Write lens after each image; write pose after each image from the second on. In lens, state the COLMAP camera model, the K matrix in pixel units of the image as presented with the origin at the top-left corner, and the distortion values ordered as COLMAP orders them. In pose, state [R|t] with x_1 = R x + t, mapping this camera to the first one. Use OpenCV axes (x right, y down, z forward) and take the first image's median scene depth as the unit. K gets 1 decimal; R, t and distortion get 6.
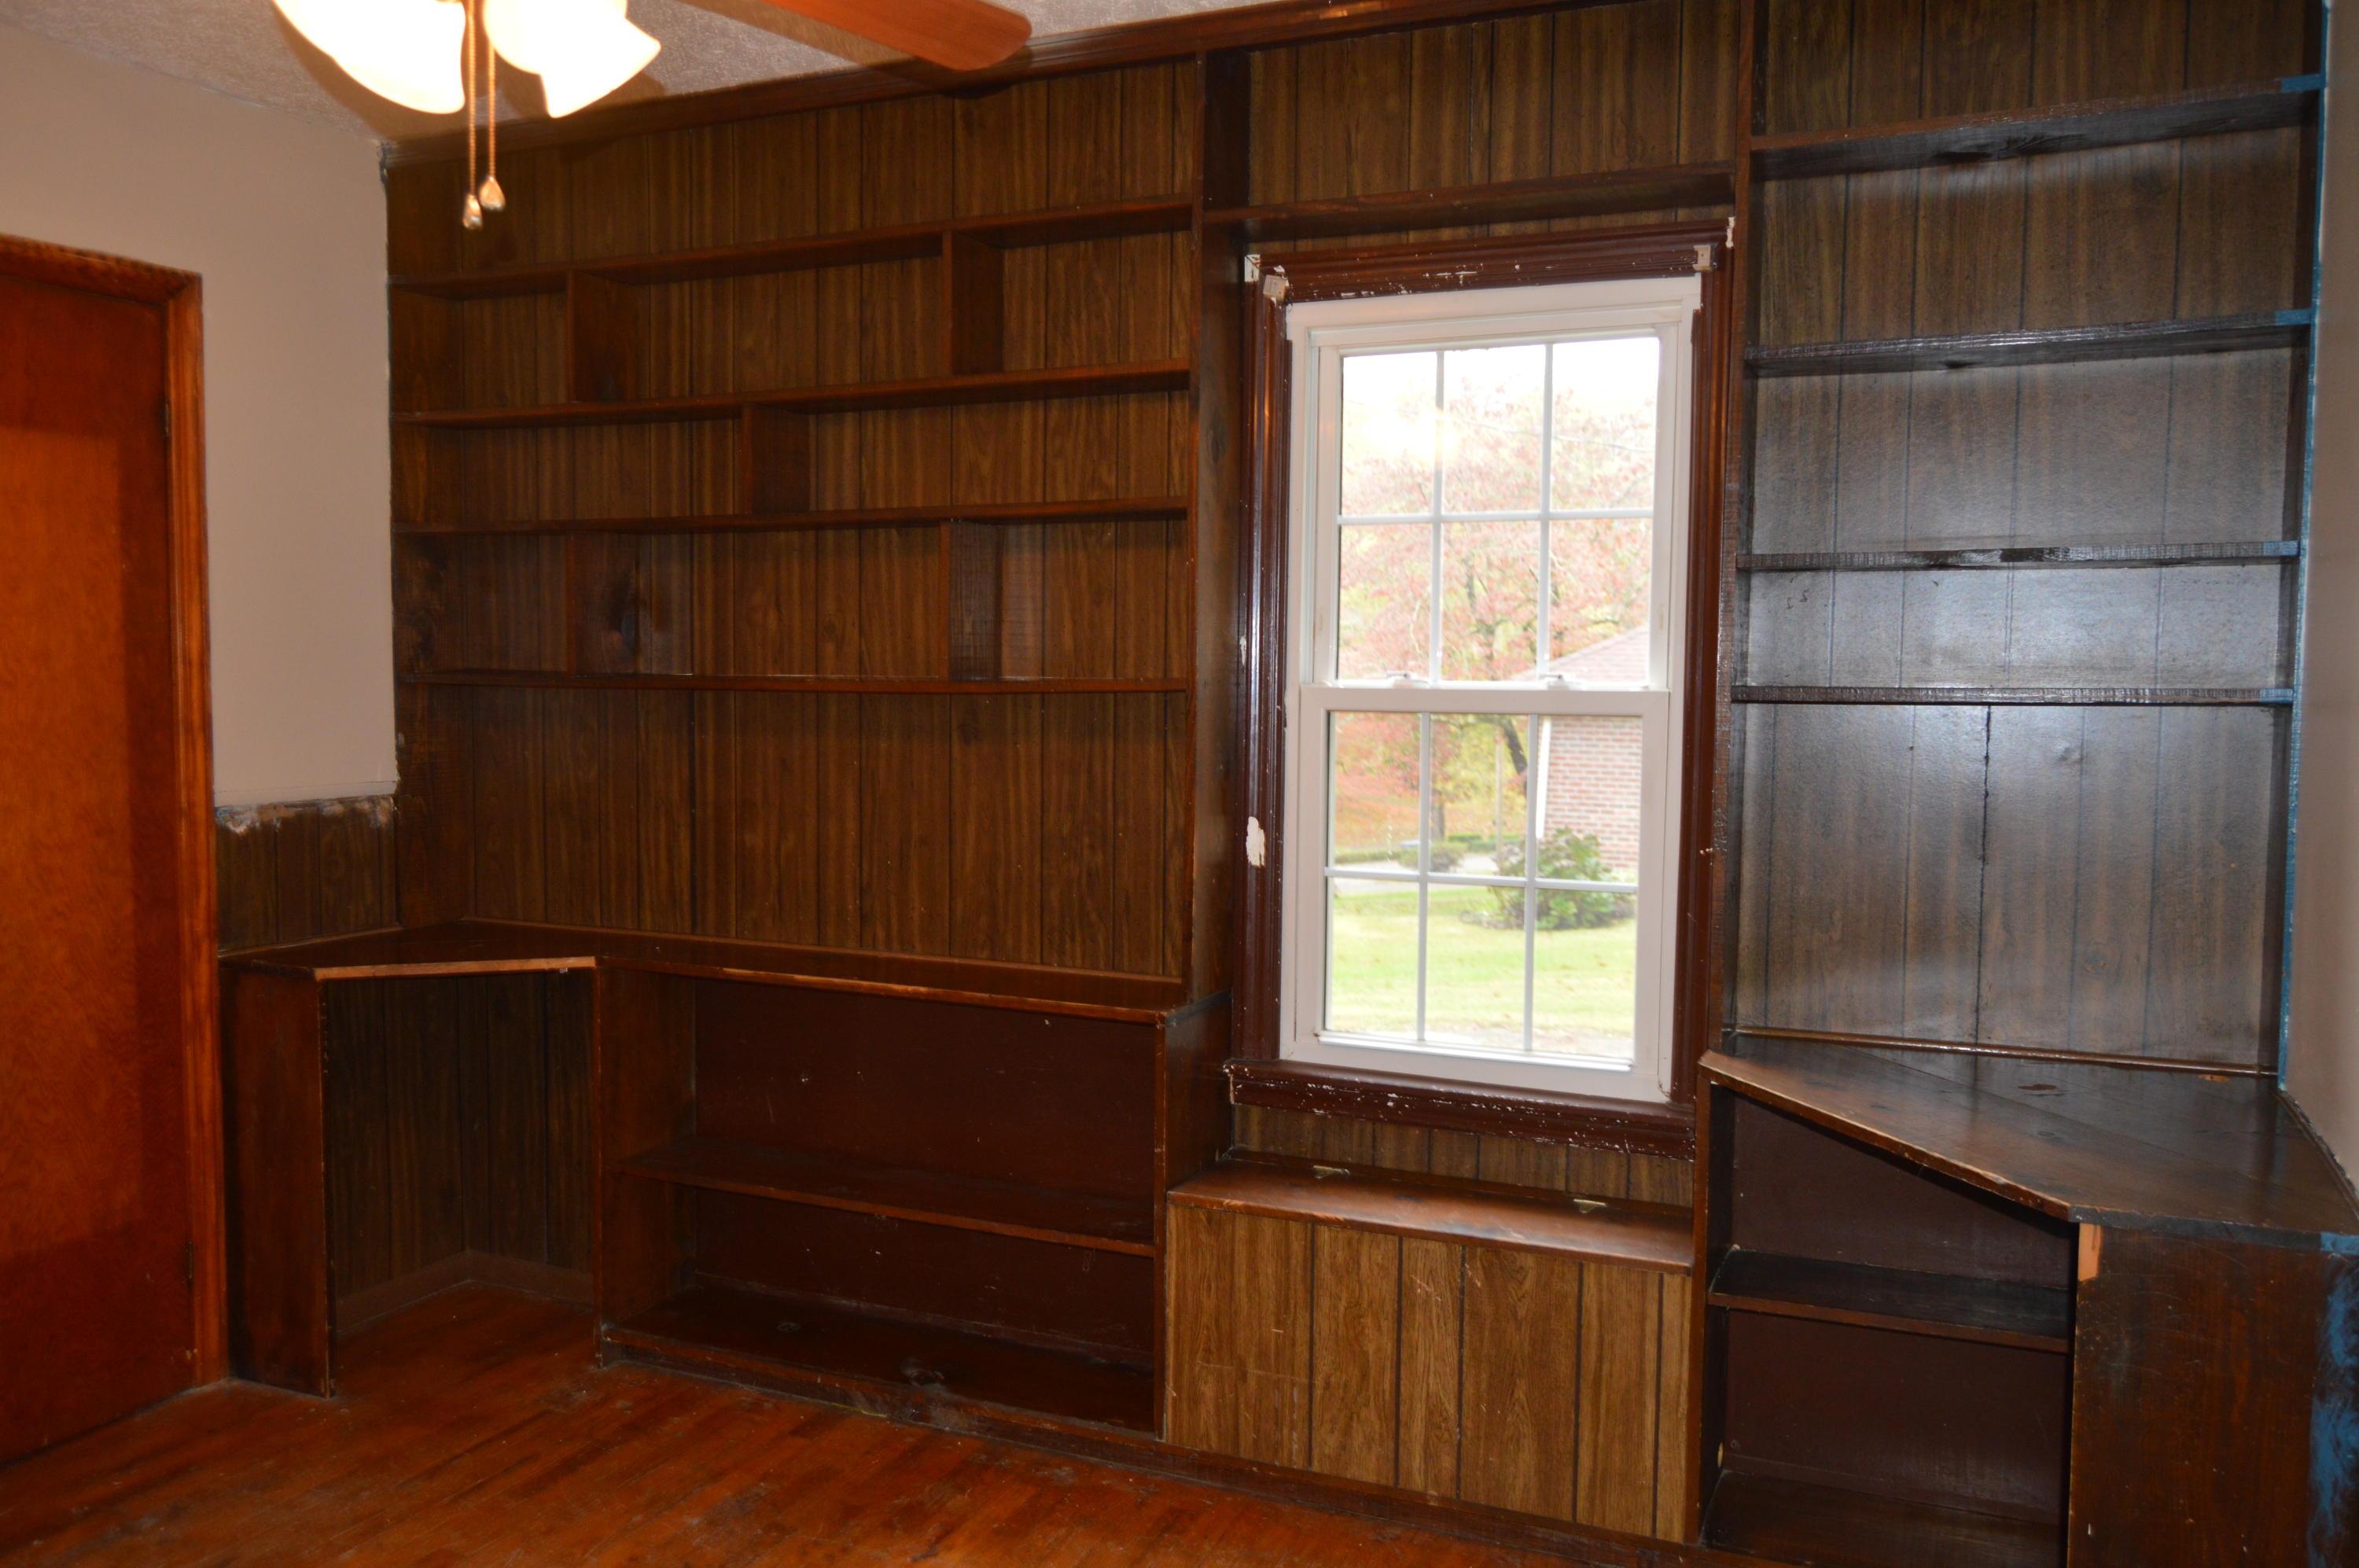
lens RADIAL K [[1840.0, 0, 1179.5], [0, 1840.0, 784.0], [0, 0, 1]] dist [-0.021647, -0.010025]
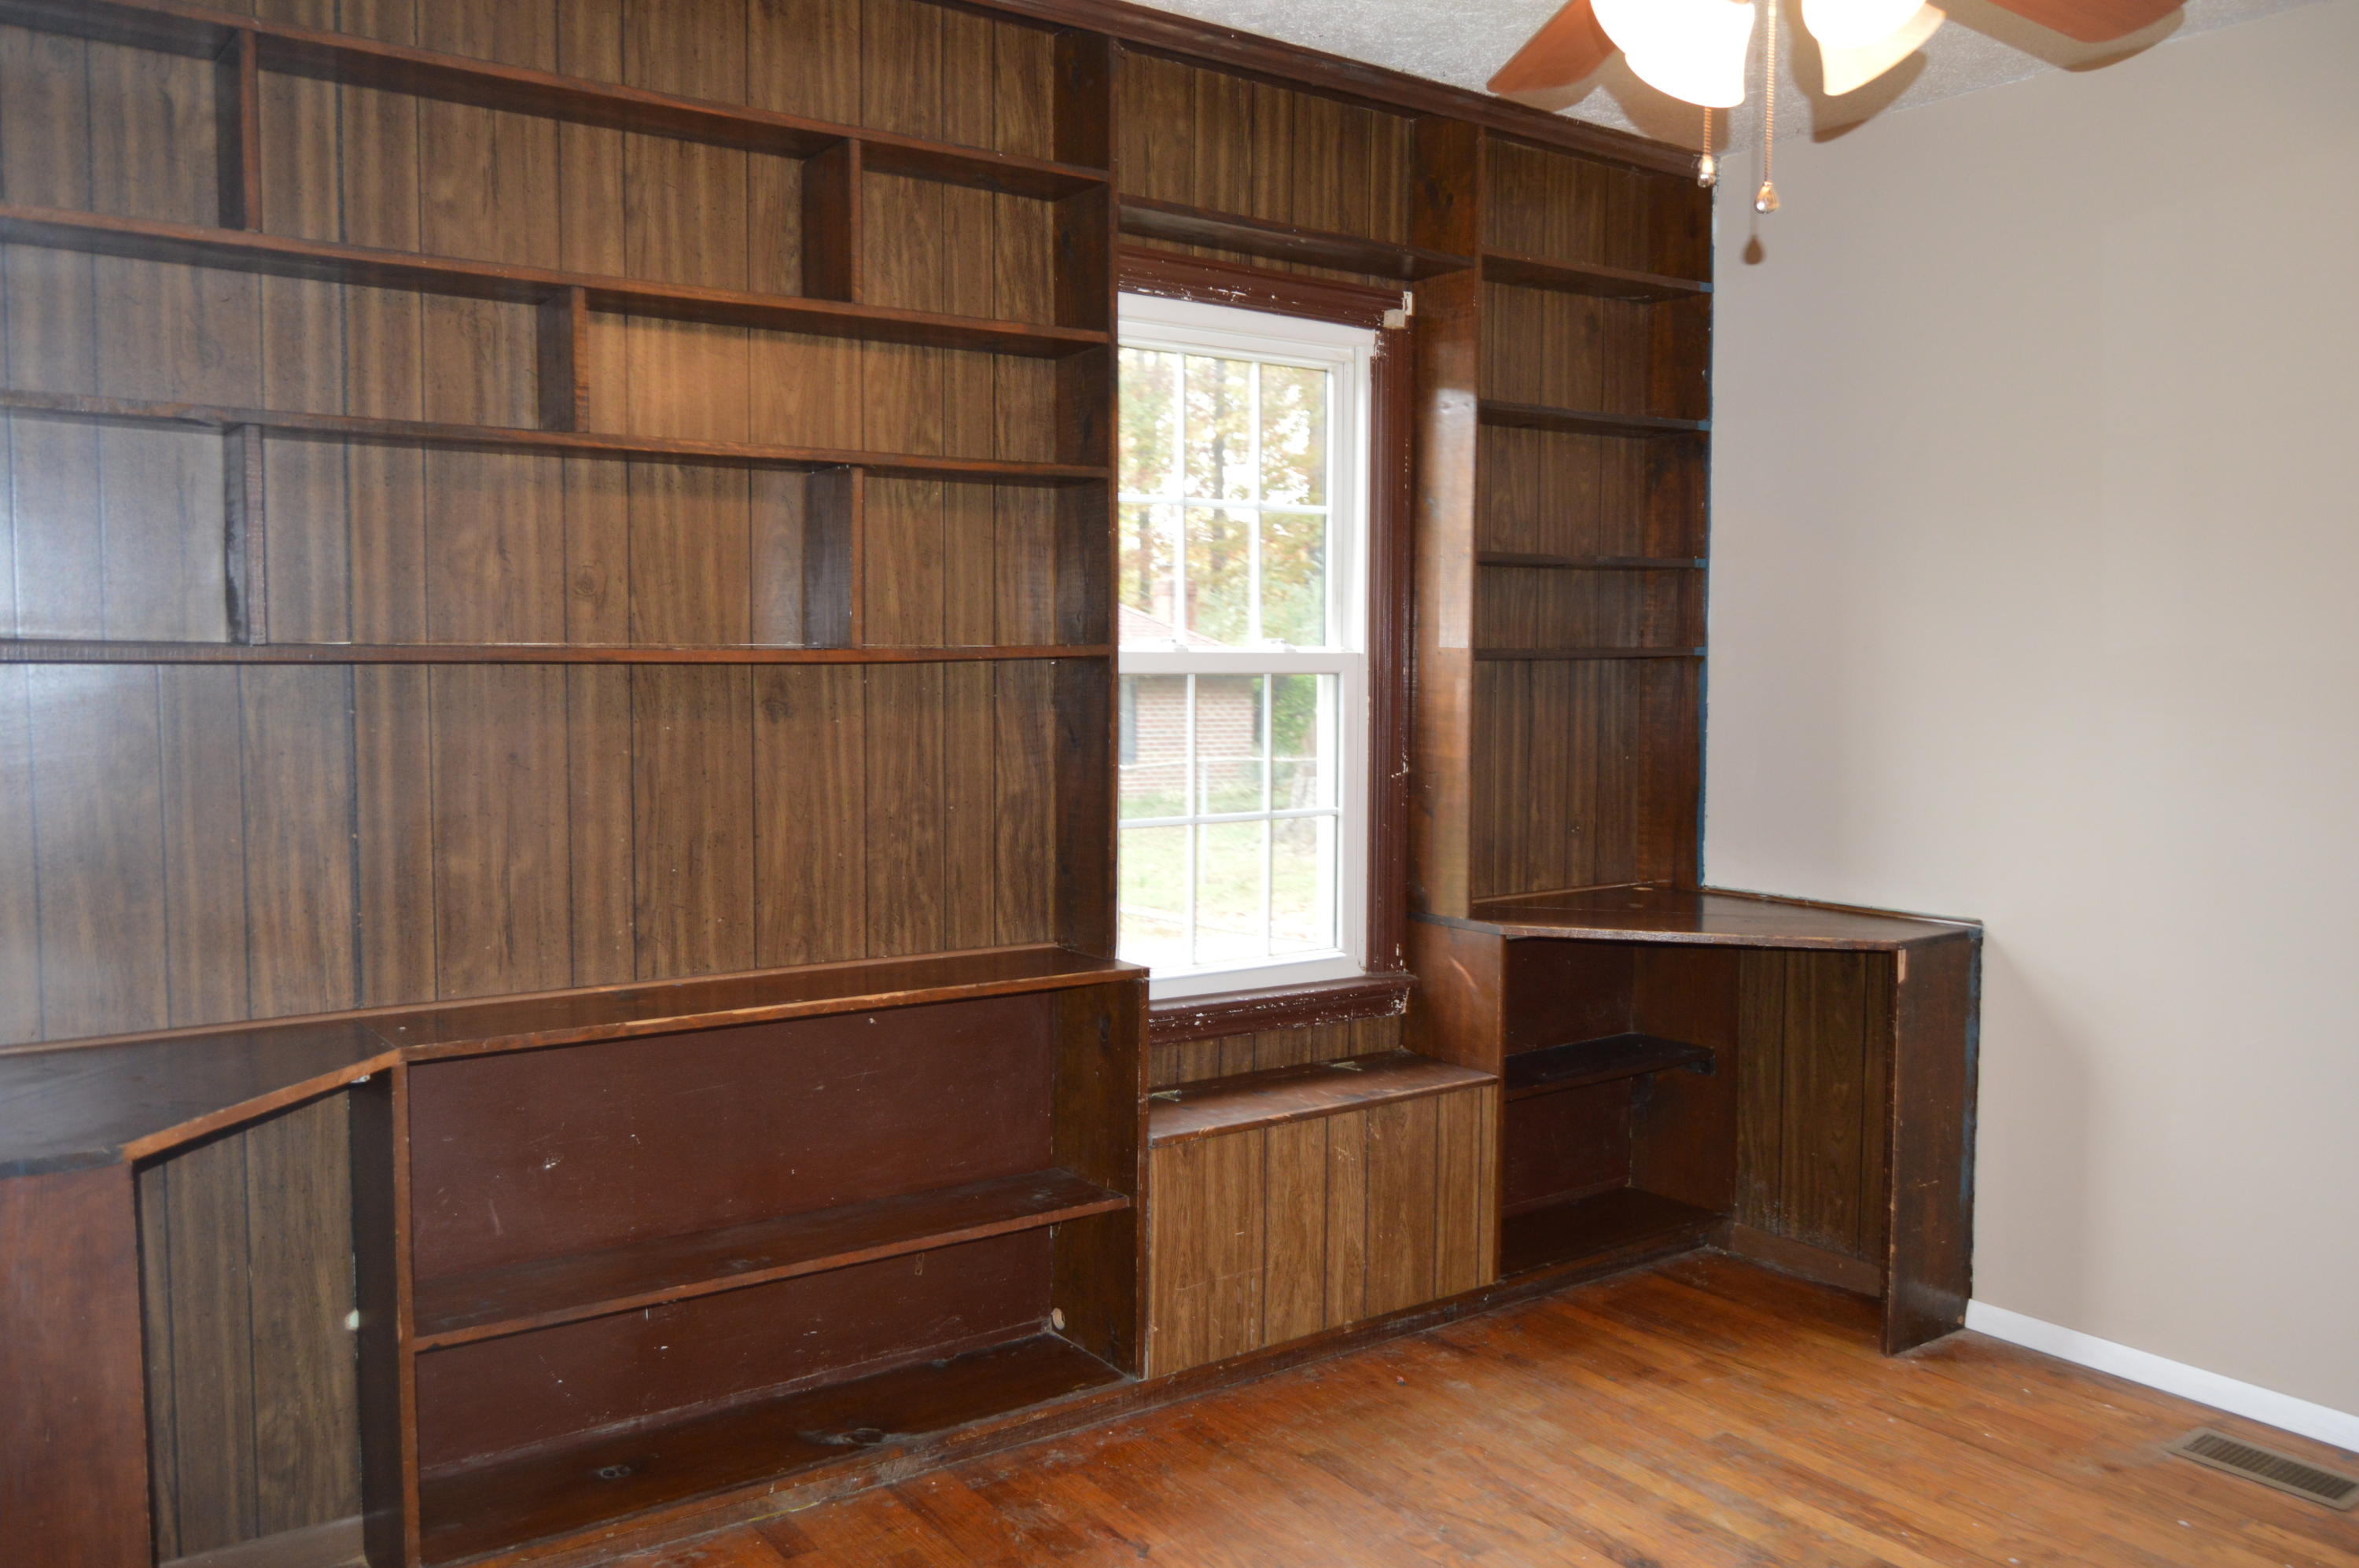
lens RADIAL K [[1840.0, 0, 1179.5], [0, 1840.0, 784.0], [0, 0, 1]] dist [-0.021647, -0.010025]
pose [[0.499292, -0.066685, 0.863864, -0.807333], [0.055248, 0.997455, 0.045065, -0.021759], [-0.864671, 0.025226, 0.501706, 0.418597]]
